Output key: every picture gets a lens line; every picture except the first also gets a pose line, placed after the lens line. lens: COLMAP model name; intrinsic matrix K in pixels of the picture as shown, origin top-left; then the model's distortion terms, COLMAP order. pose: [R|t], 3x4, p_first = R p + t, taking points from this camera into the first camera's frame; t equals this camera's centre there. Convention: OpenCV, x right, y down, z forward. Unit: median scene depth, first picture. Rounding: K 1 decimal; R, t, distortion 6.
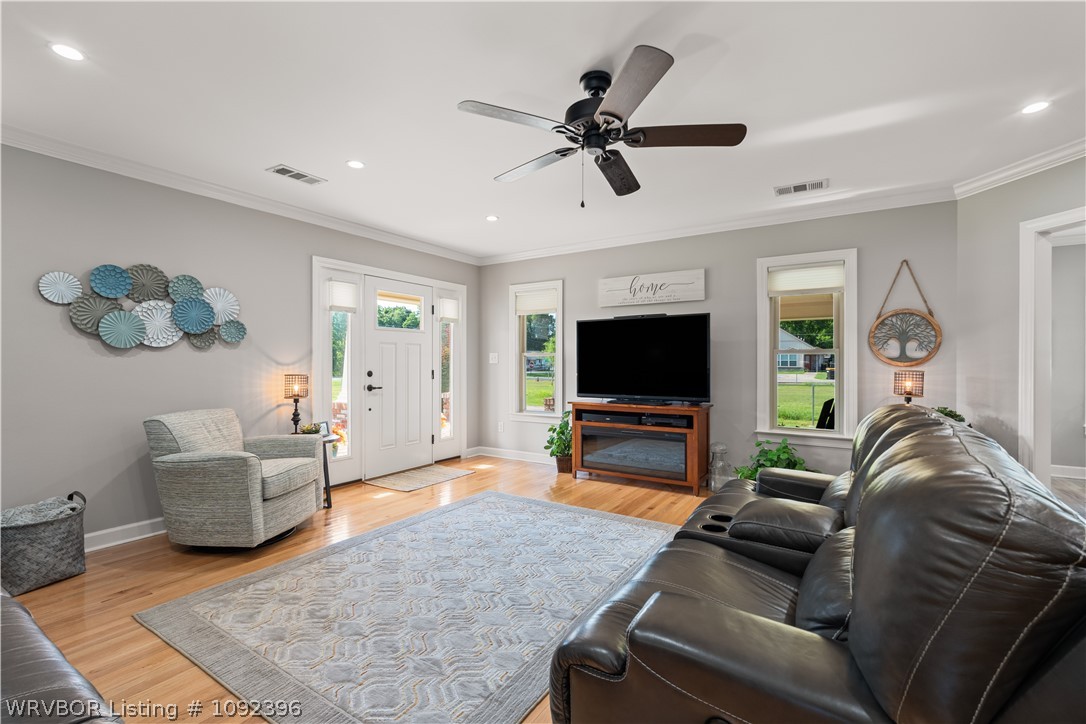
lens RADIAL K [[479.3, 0, 541.8], [0, 479.3, 363.2], [0, 0, 1]] dist [-0.004341, -0.000240]
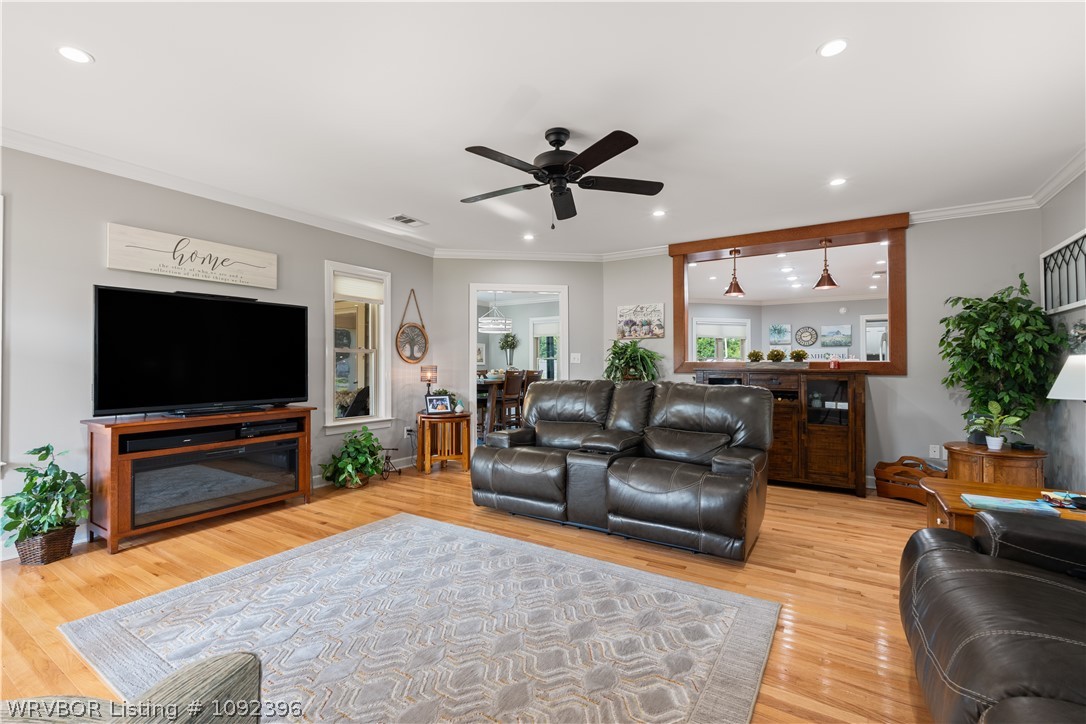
lens RADIAL K [[479.3, 0, 543.2], [0, 479.3, 359.7], [0, 0, 1]] dist [-0.004341, -0.000240]
pose [[-0.009650, 0.011135, 0.999891, -0.639474], [0.005230, 0.999925, -0.011085, 0.013577], [-0.999940, 0.005122, -0.009707, 0.582621]]
